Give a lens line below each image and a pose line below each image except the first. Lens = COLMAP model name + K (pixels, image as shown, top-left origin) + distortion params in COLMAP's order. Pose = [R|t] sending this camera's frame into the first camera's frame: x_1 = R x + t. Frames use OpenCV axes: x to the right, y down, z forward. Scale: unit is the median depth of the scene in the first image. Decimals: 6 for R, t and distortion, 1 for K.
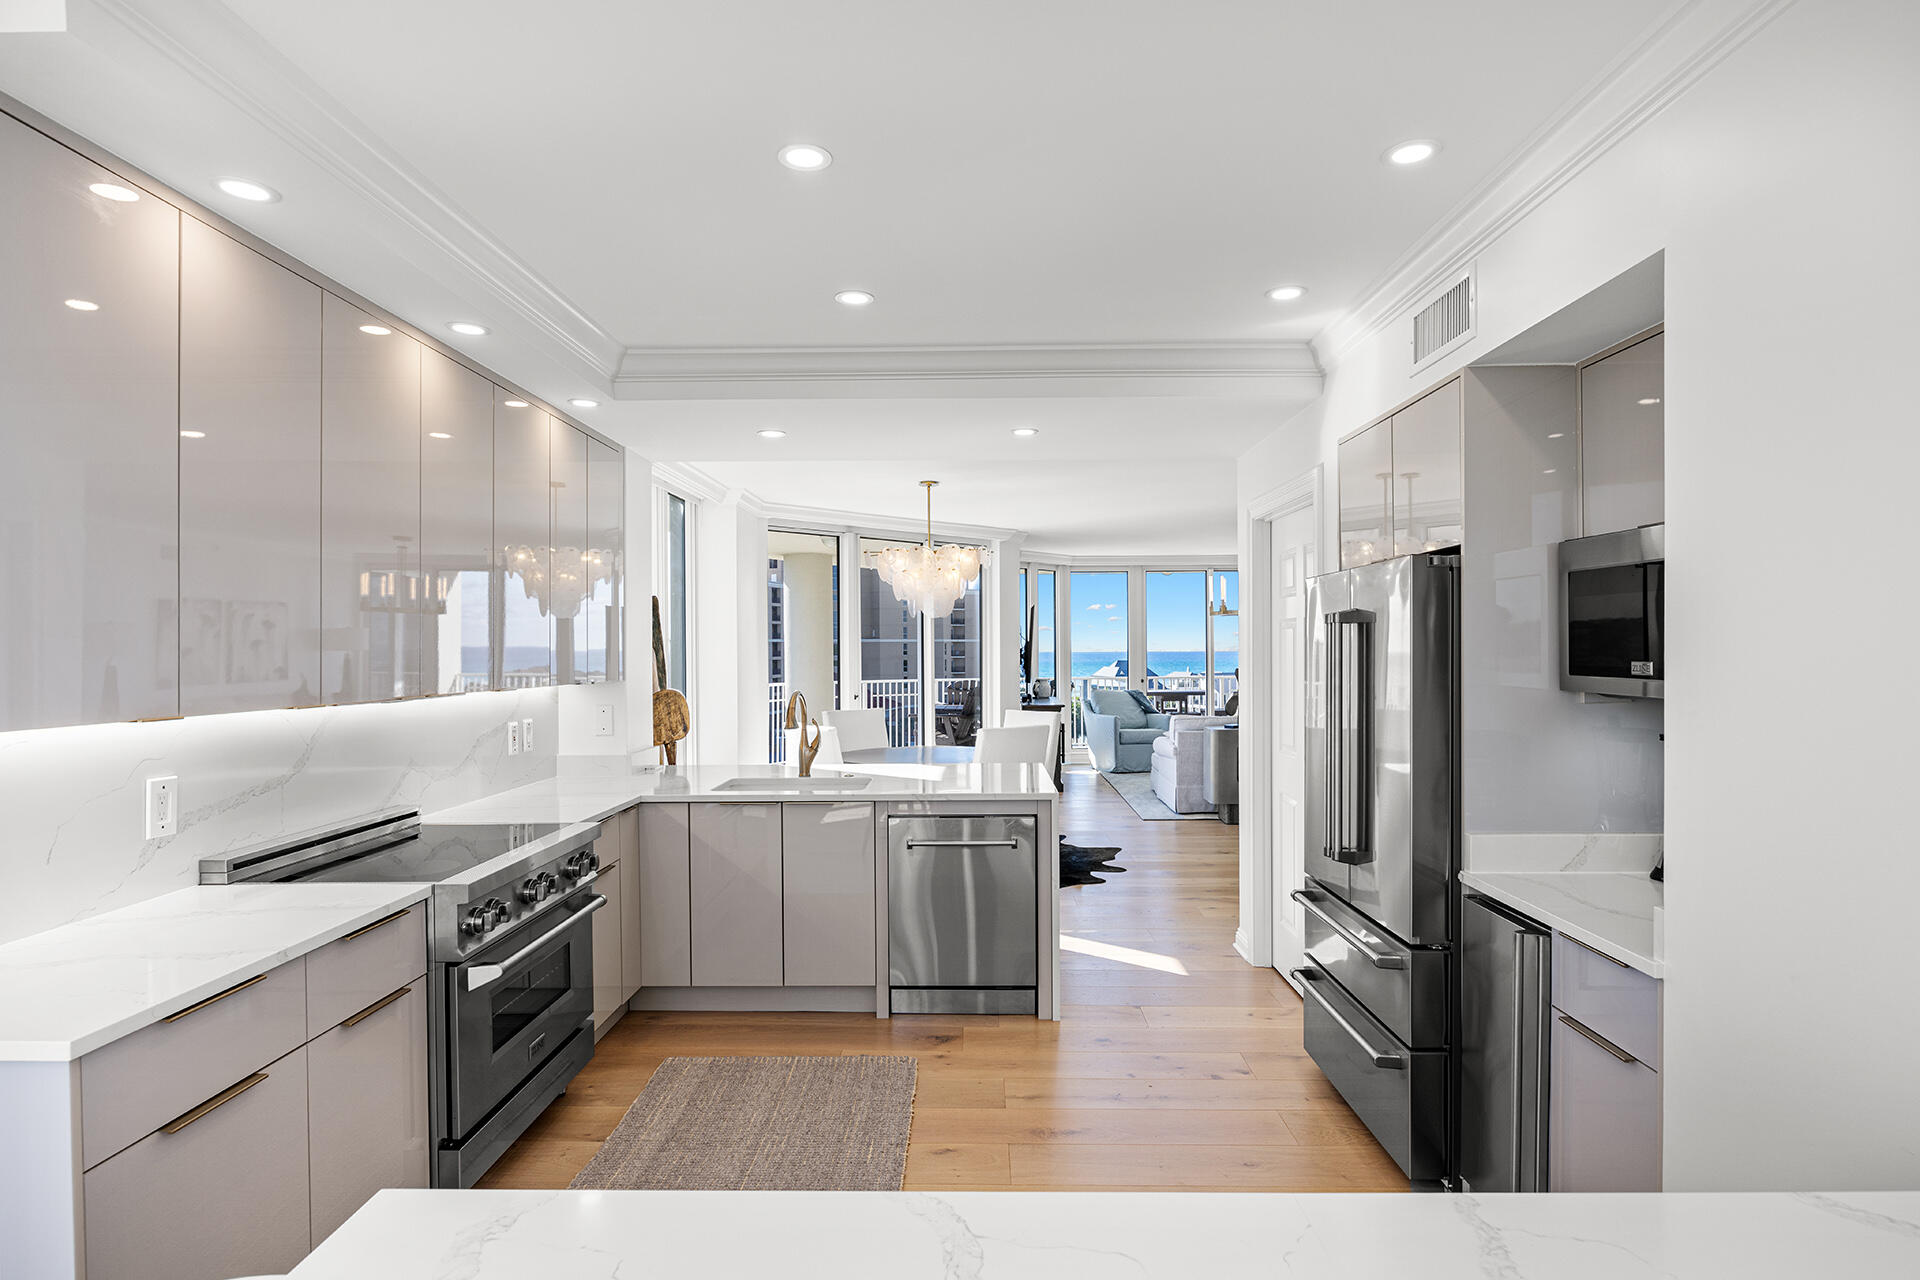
lens RADIAL K [[1018.5, 0, 953.5], [0, 1018.5, 654.5], [0, 0, 1]] dist [0.002751, -0.000724]
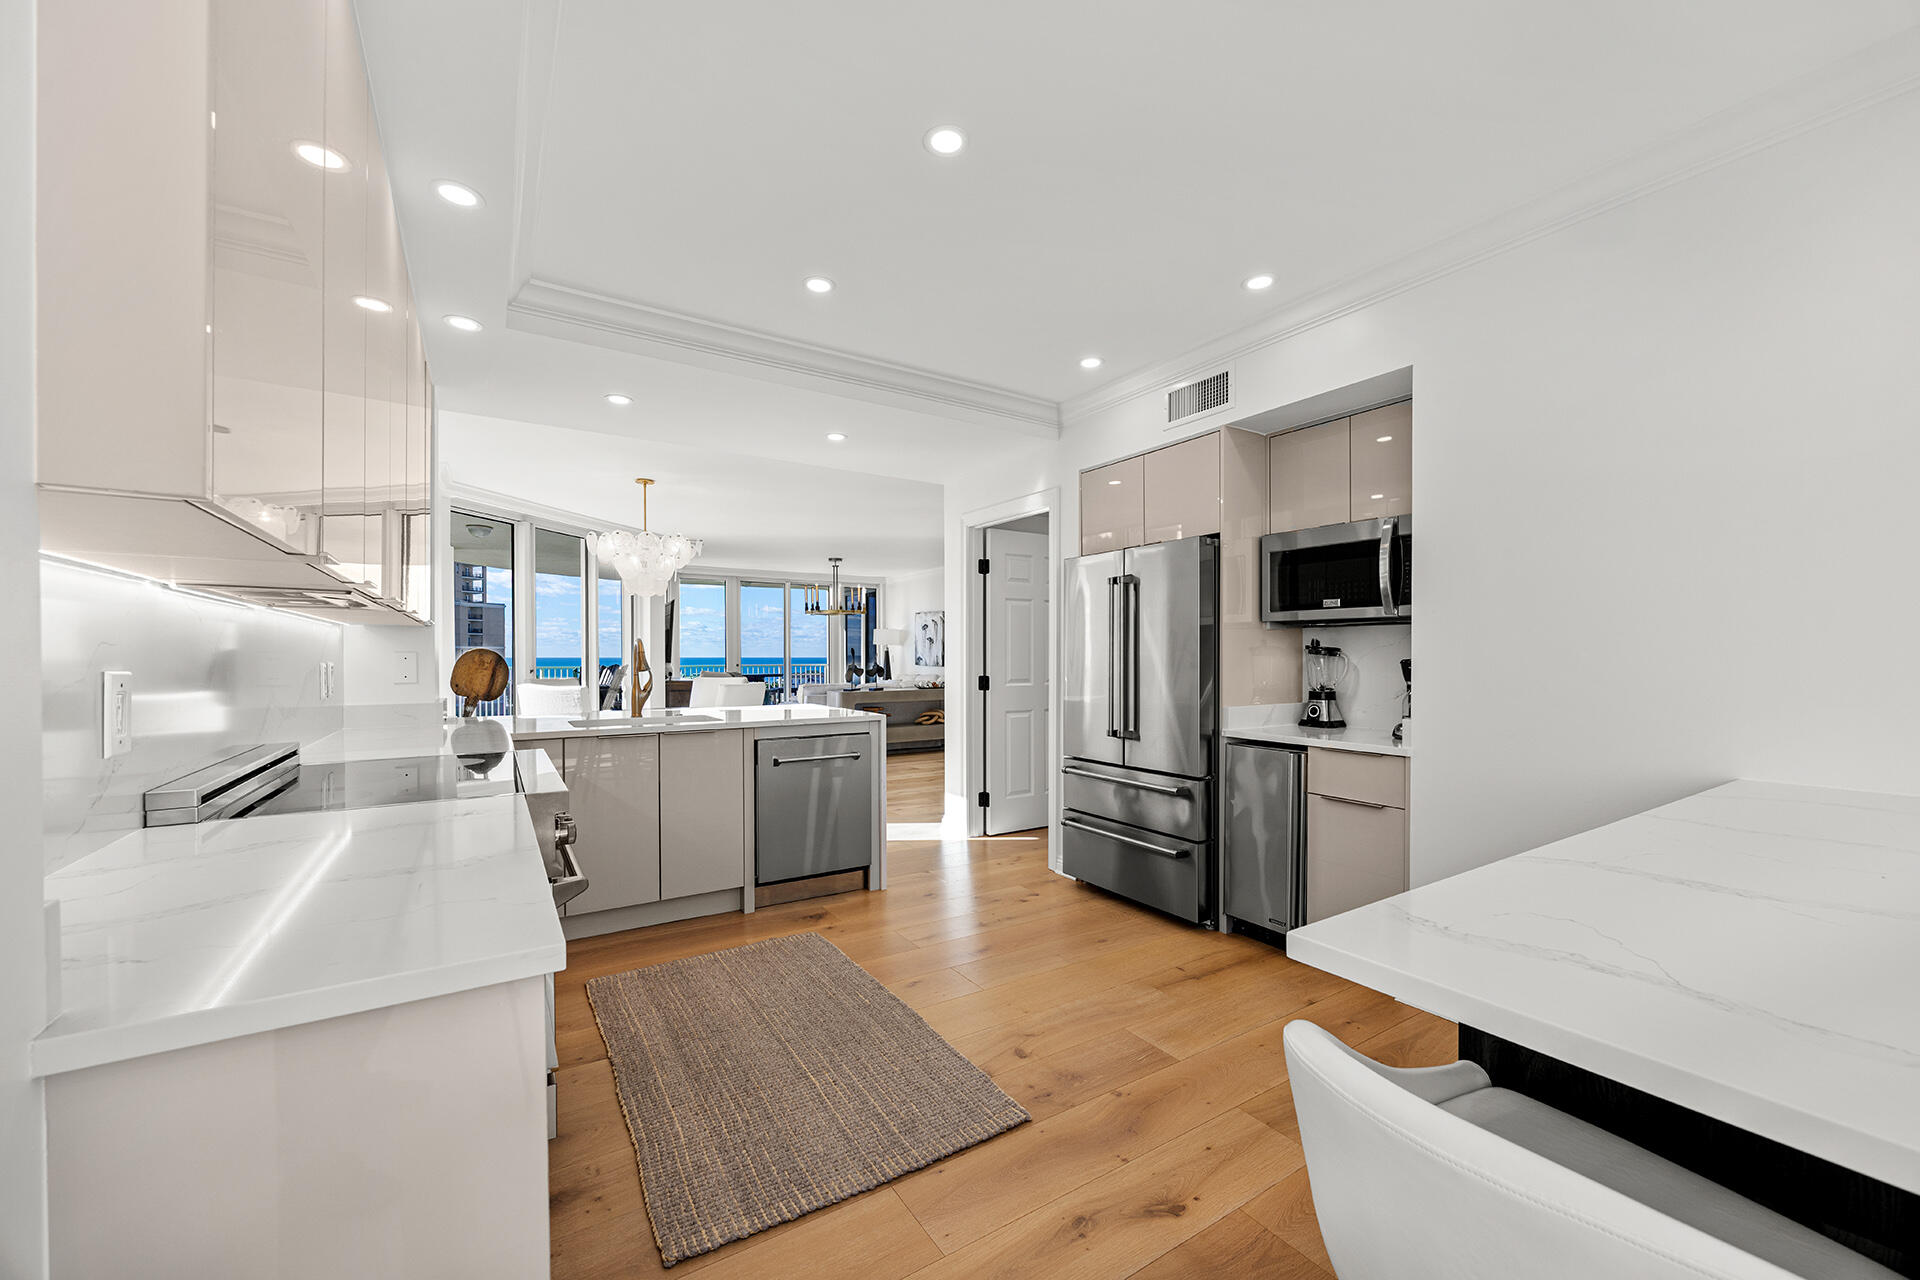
lens RADIAL K [[746.5, 0, 950.8], [0, 746.5, 663.1], [0, 0, 1]] dist [-0.000503, -0.000311]
pose [[0.830055, 0.001652, 0.557679, -0.405679], [-0.001170, 0.999999, -0.001221, 0.079516], [-0.557680, 0.000361, 0.830056, 0.179099]]
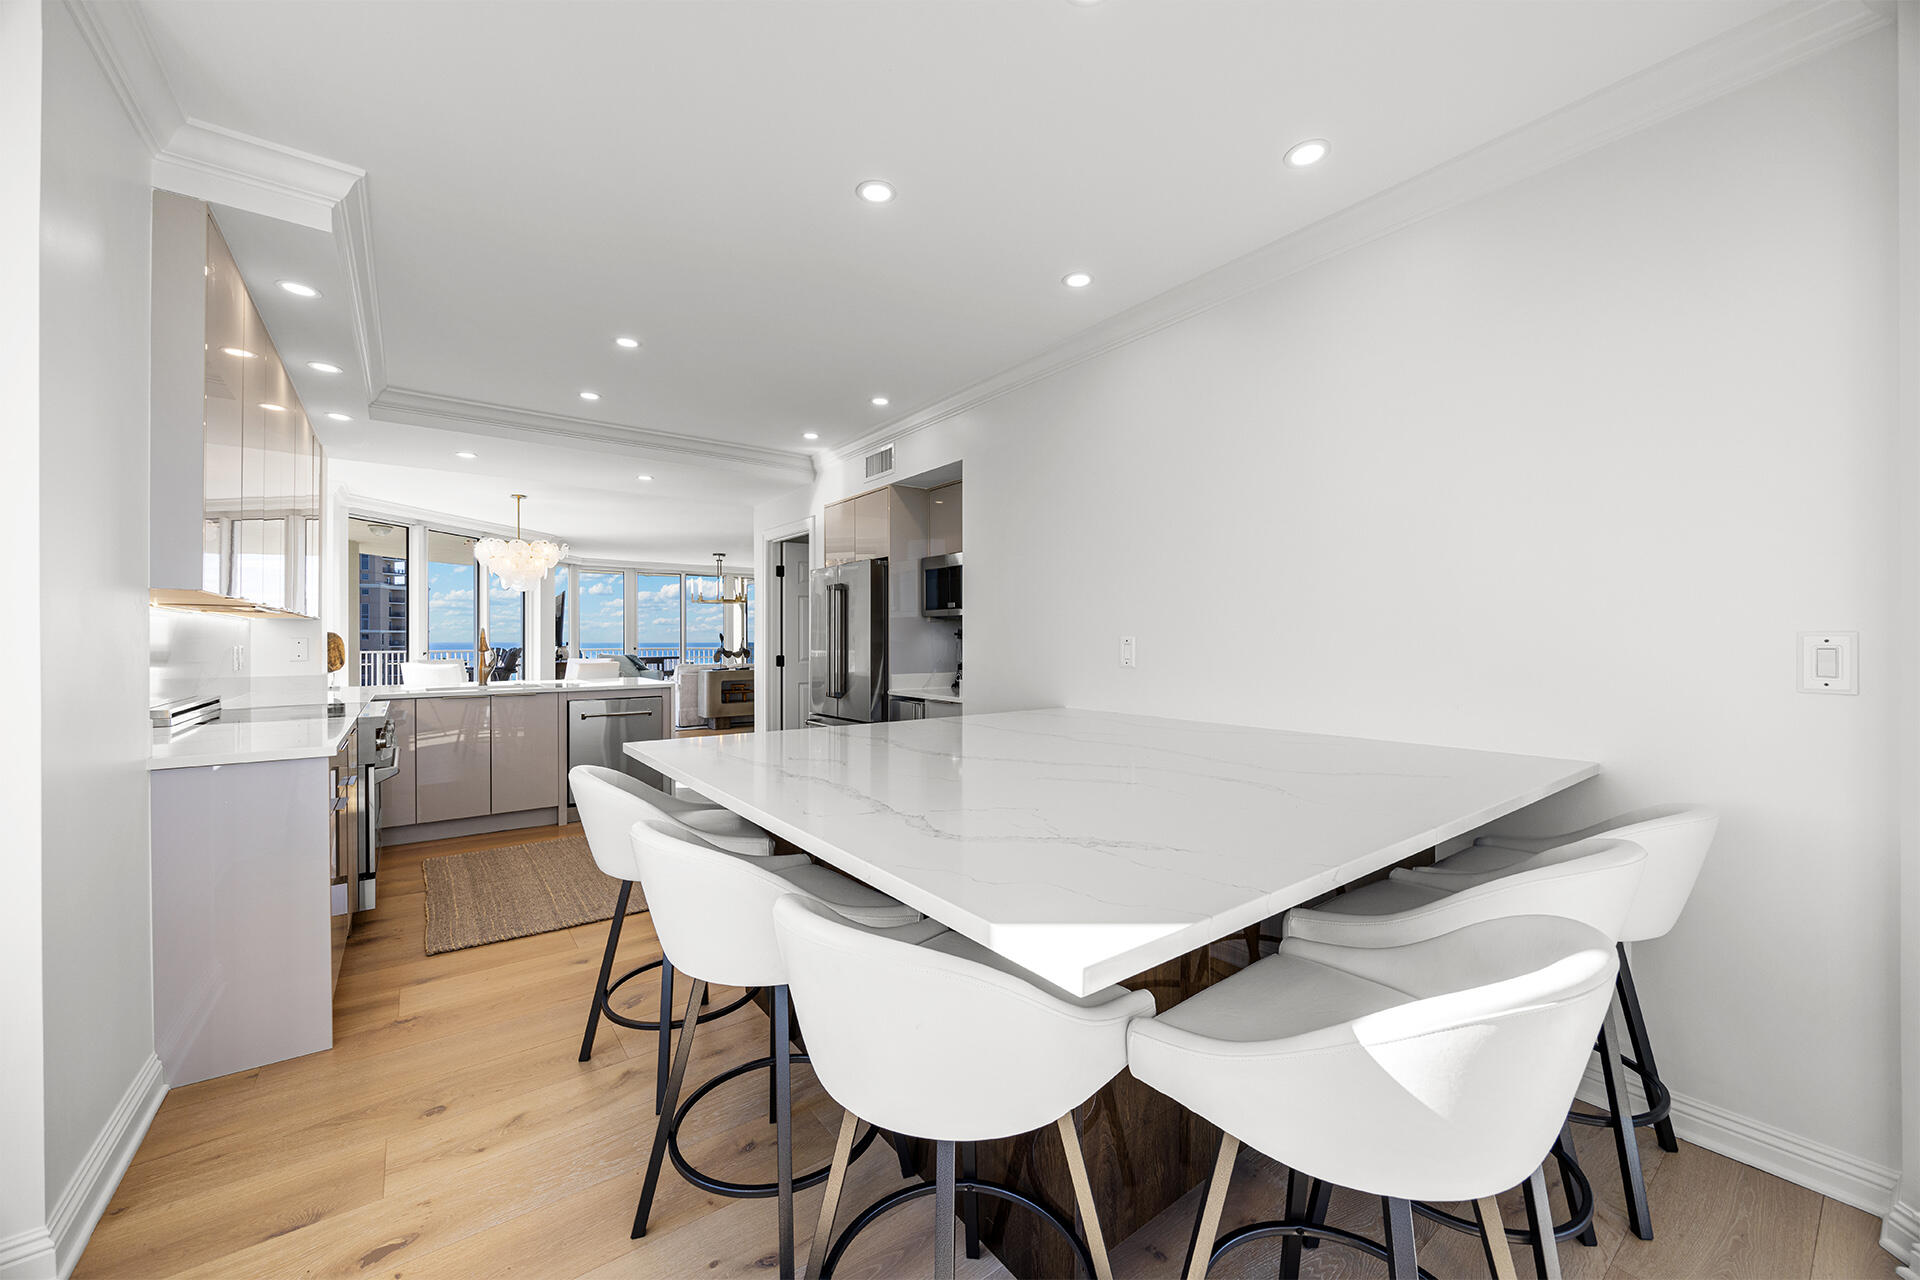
lens RADIAL K [[746.5, 0, 965.1], [0, 746.5, 644.0], [0, 0, 1]] dist [-0.000503, -0.000311]
pose [[0.782186, 0.002568, 0.623040, -0.354210], [0.000668, 0.999987, -0.004960, 0.082647], [-0.623045, 0.004296, 0.782174, -0.384753]]
